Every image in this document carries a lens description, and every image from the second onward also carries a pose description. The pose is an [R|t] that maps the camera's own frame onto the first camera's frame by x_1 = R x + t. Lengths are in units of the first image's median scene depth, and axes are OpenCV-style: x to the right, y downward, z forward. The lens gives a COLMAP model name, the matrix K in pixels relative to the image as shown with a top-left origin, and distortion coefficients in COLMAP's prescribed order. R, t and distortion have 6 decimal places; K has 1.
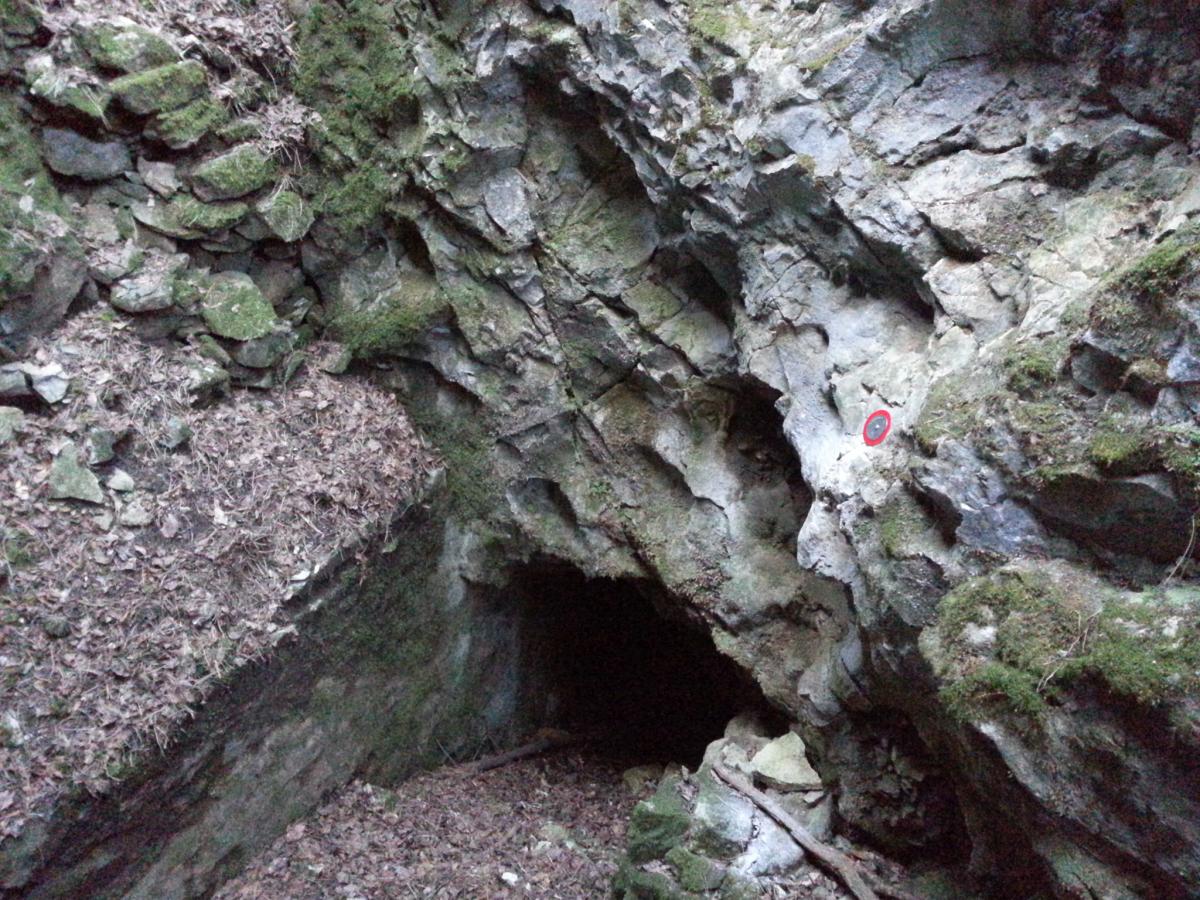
lens RADIAL K [[965.2, 0, 599.7], [0, 965.2, 451.5], [0, 0, 1]] dist [0.001481, -0.006123]
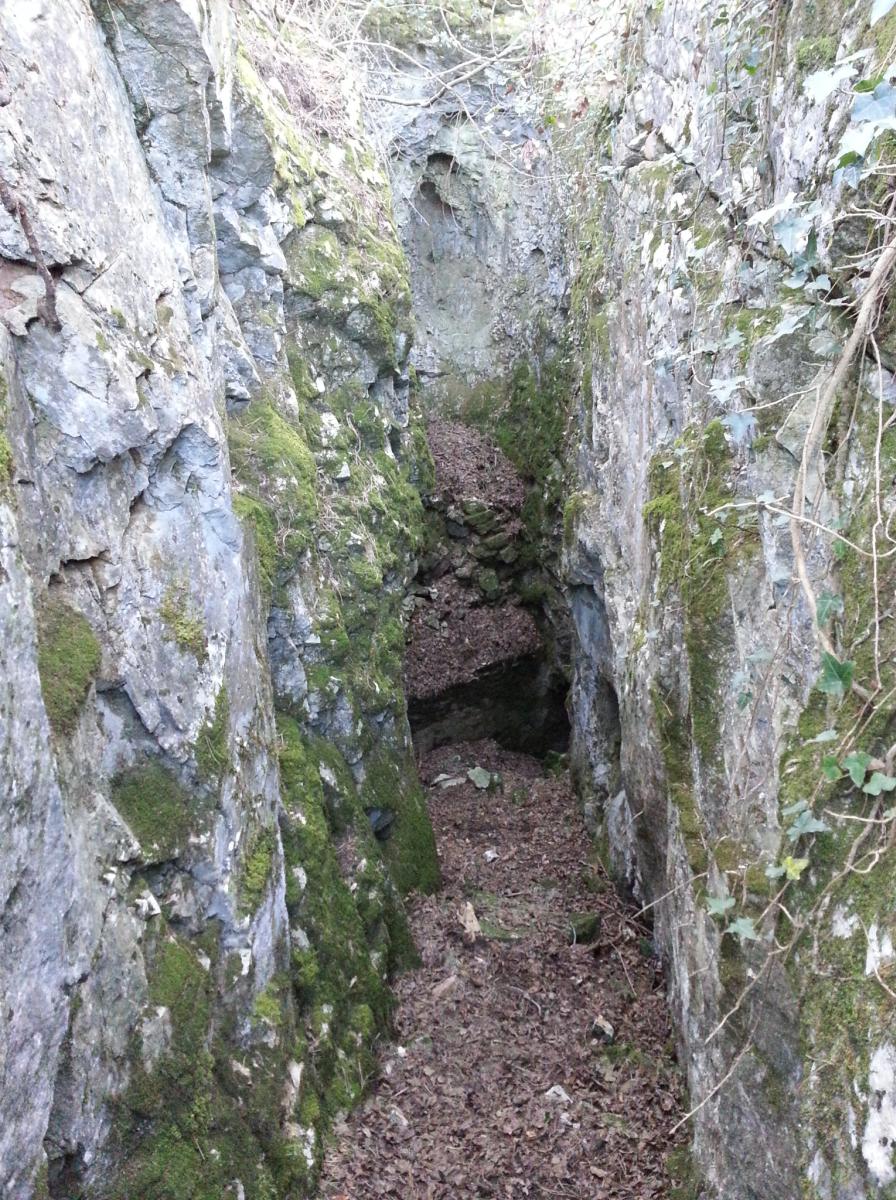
lens RADIAL K [[965.2, 0, 447.9], [0, 965.2, 600.3], [0, 0, 1]] dist [0.001481, -0.006123]
pose [[0.831703, 0.206553, -0.515369, 1.270974], [-0.226459, 0.973705, 0.024790, -0.140878], [0.506938, 0.096092, 0.856610, -1.957942]]
